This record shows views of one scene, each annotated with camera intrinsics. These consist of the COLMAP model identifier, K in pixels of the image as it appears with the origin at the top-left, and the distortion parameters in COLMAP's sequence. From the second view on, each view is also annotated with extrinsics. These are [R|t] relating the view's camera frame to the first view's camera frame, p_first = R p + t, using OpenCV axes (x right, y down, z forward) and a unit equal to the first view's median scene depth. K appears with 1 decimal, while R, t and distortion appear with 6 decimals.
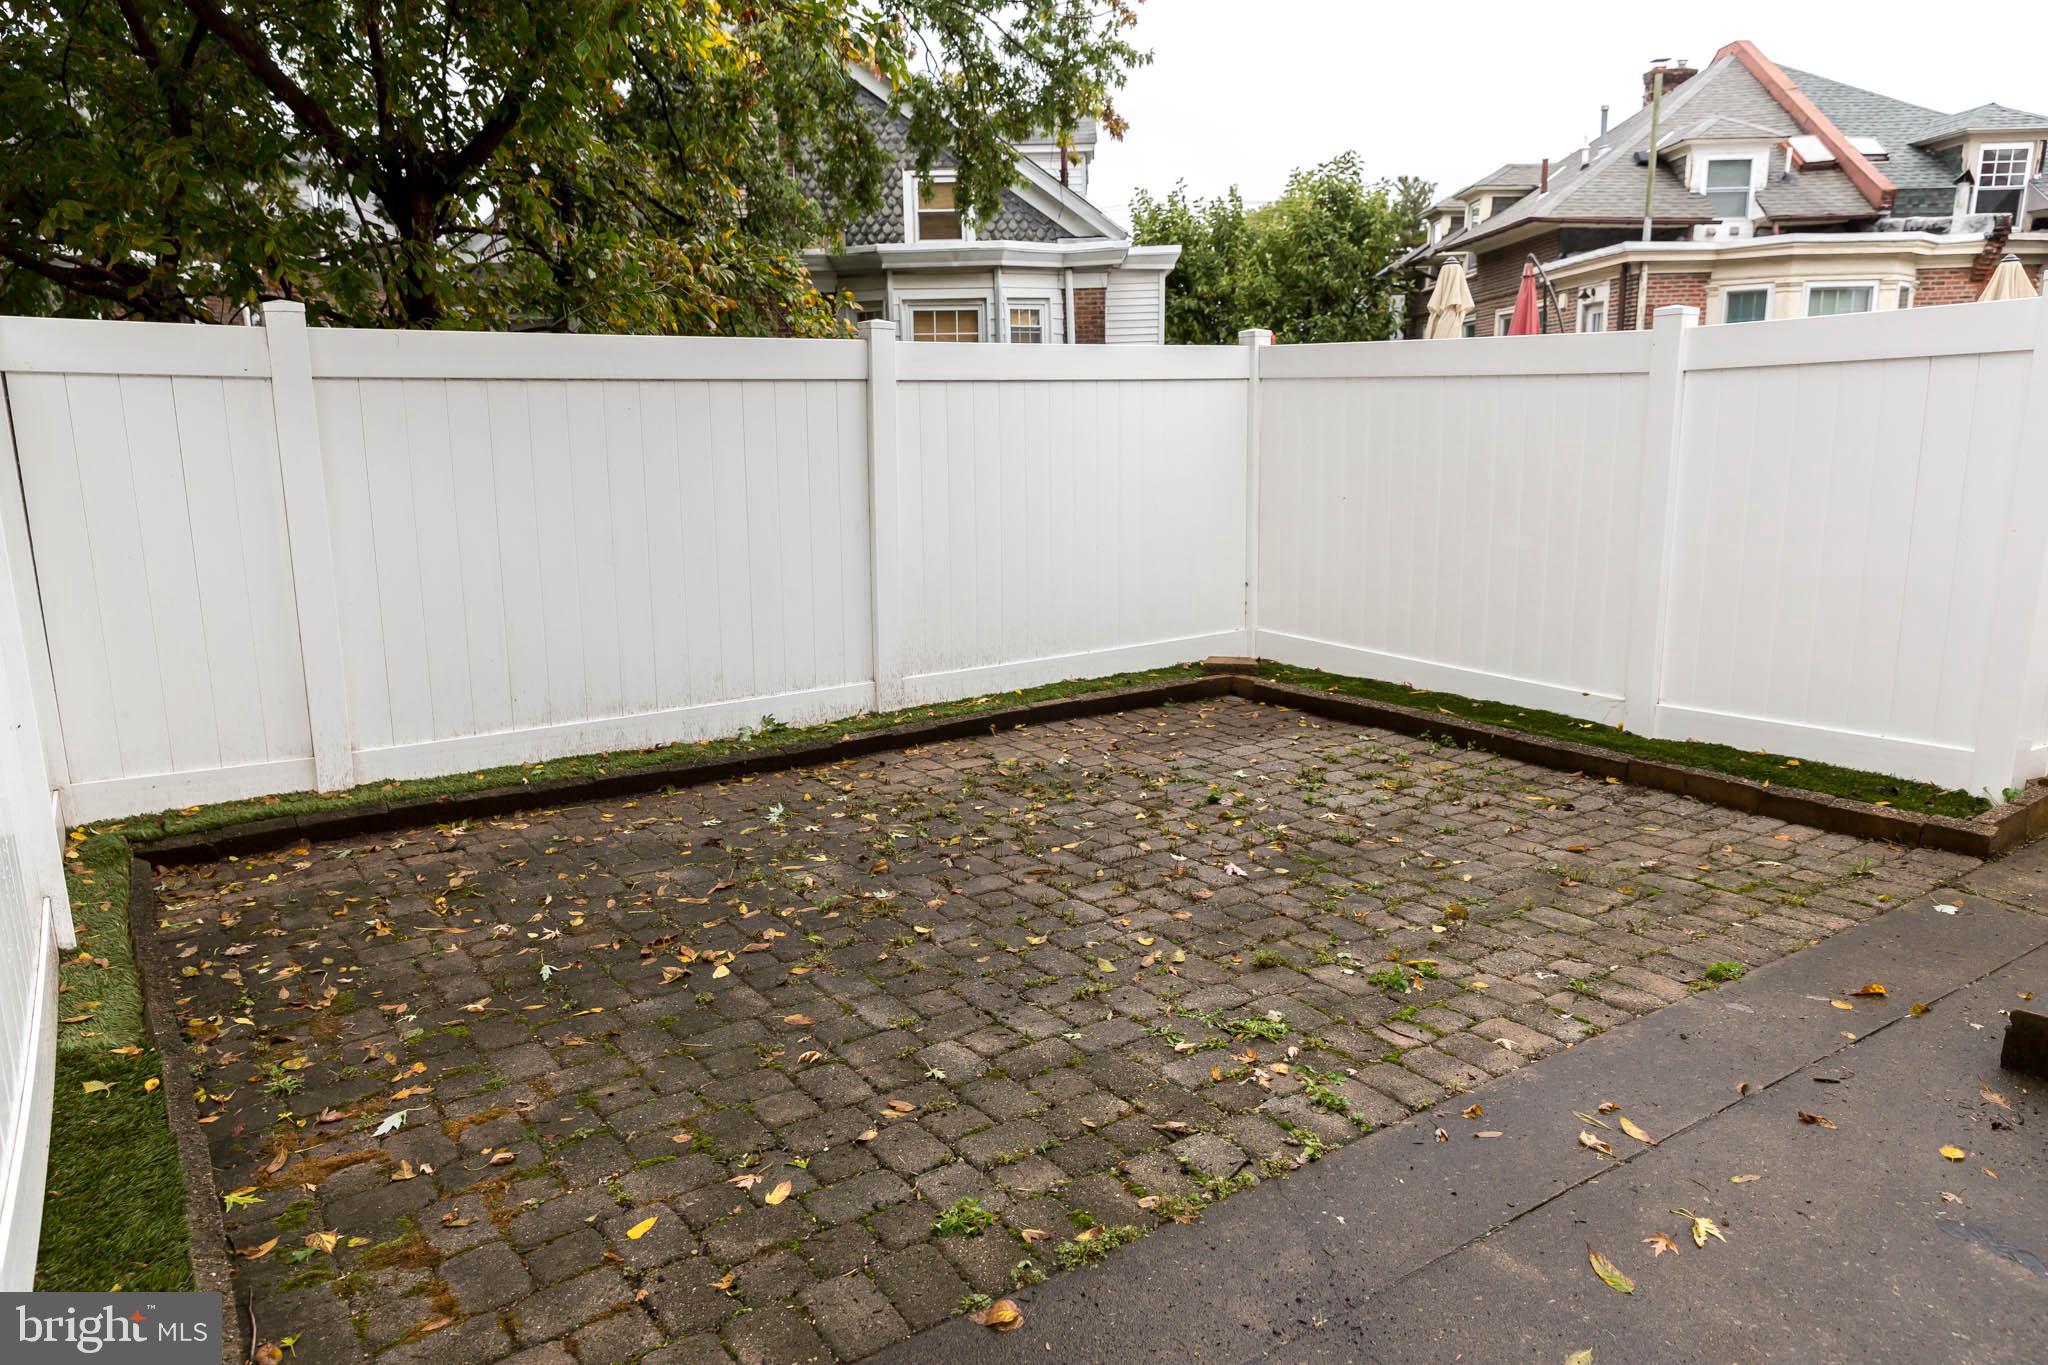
lens RADIAL K [[1359.8, 0, 1024.0], [0, 1359.8, 682.5], [0, 0, 1]] dist [0.003405, -0.001038]
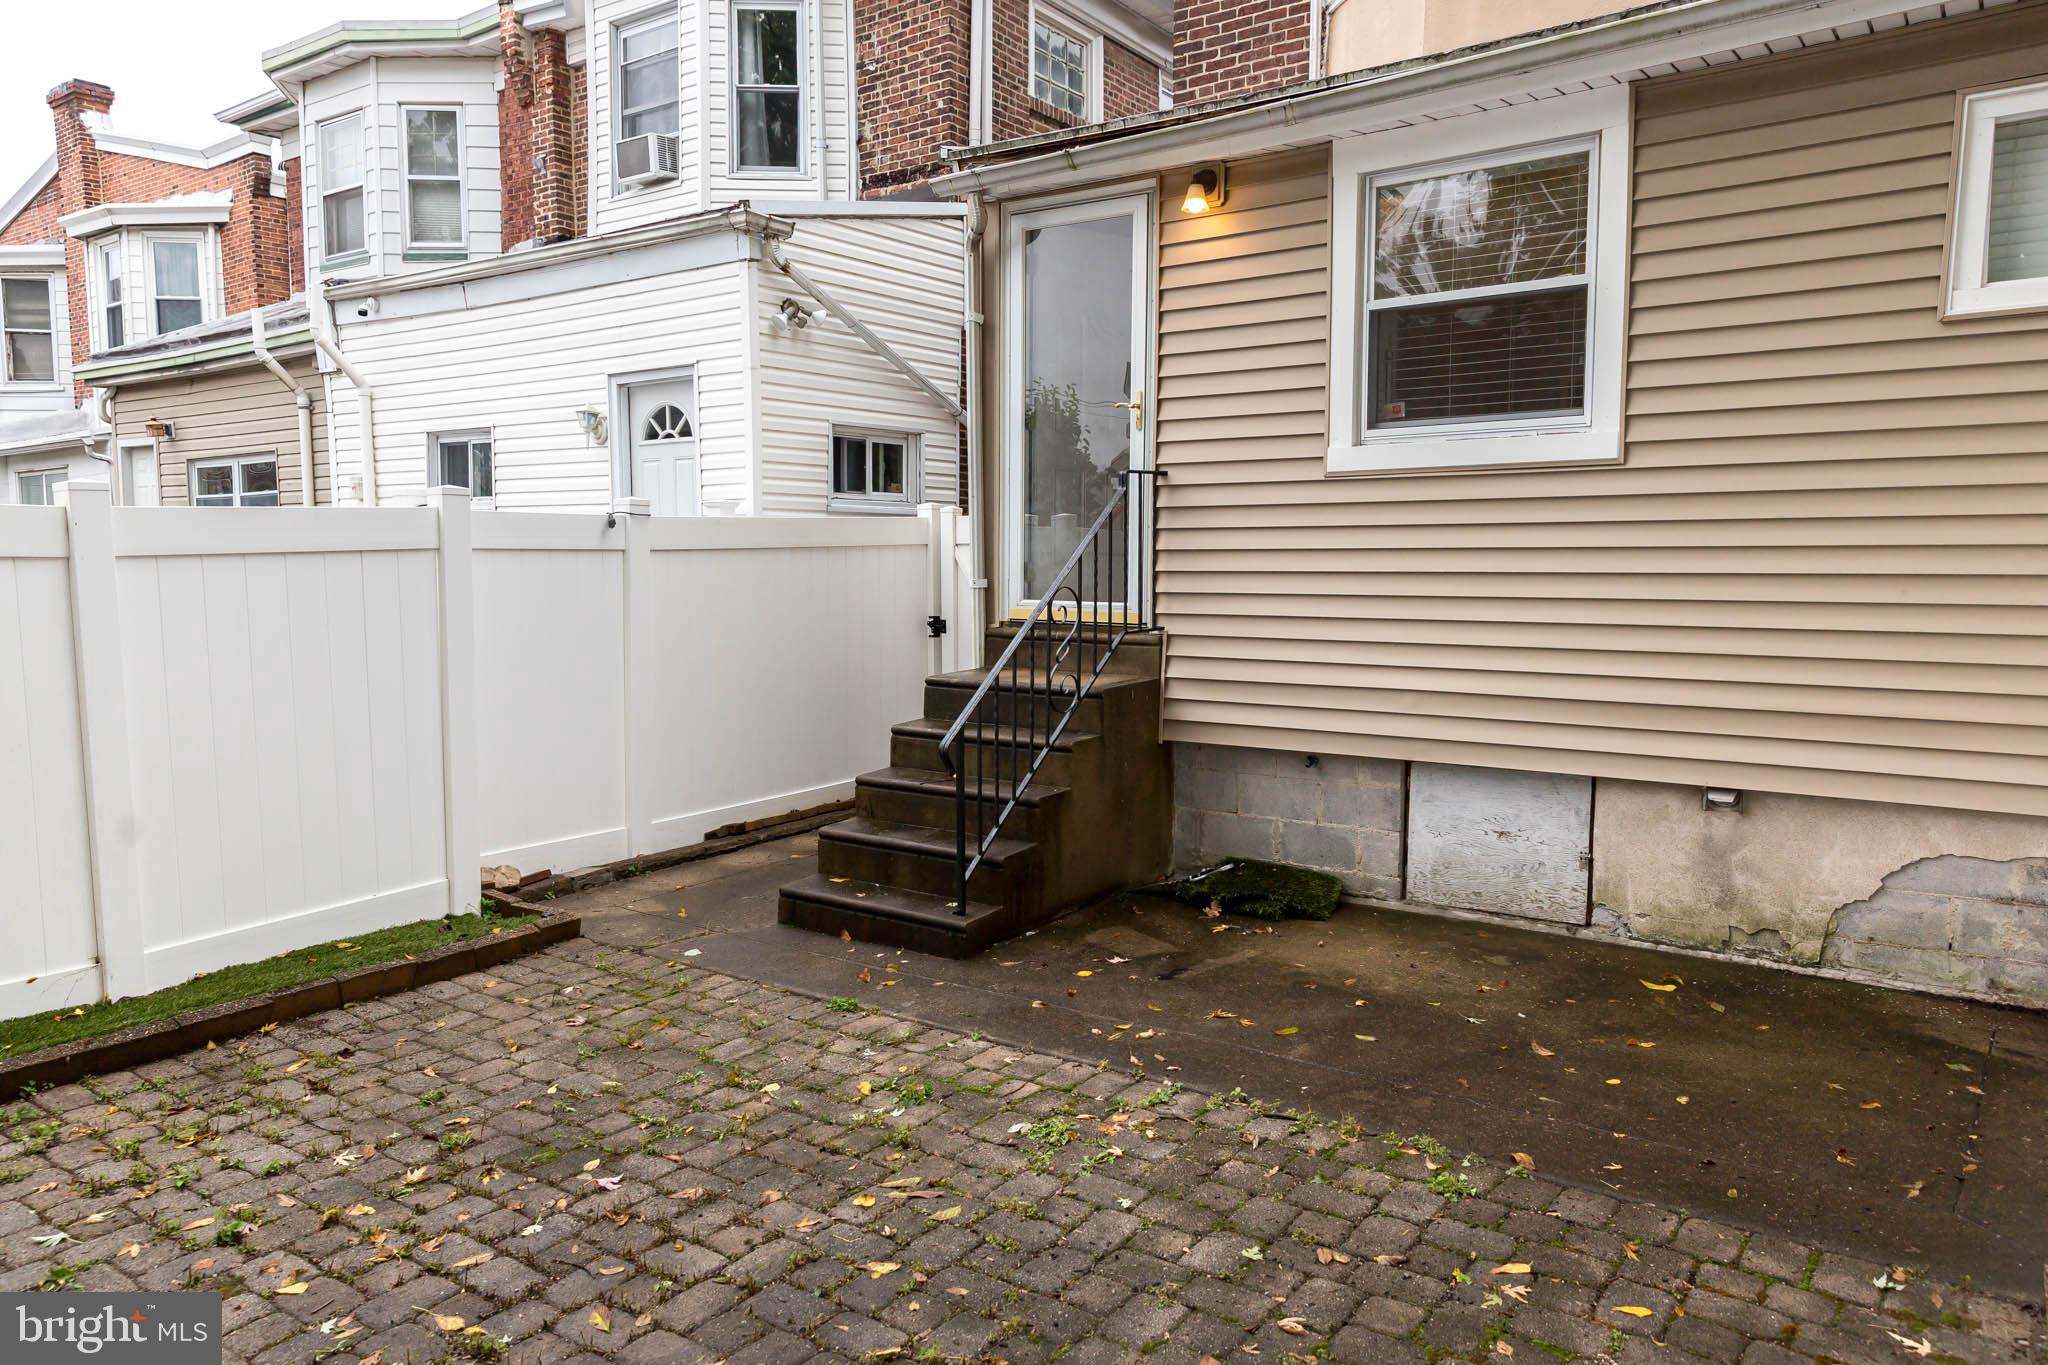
lens RADIAL K [[1359.8, 0, 1024.0], [0, 1359.8, 682.5], [0, 0, 1]] dist [0.003405, -0.001038]
pose [[-0.325363, -0.068161, 0.943129, -0.650954], [0.202546, 0.969225, 0.139922, -0.204694], [-0.923642, 0.236552, -0.301544, 0.961497]]
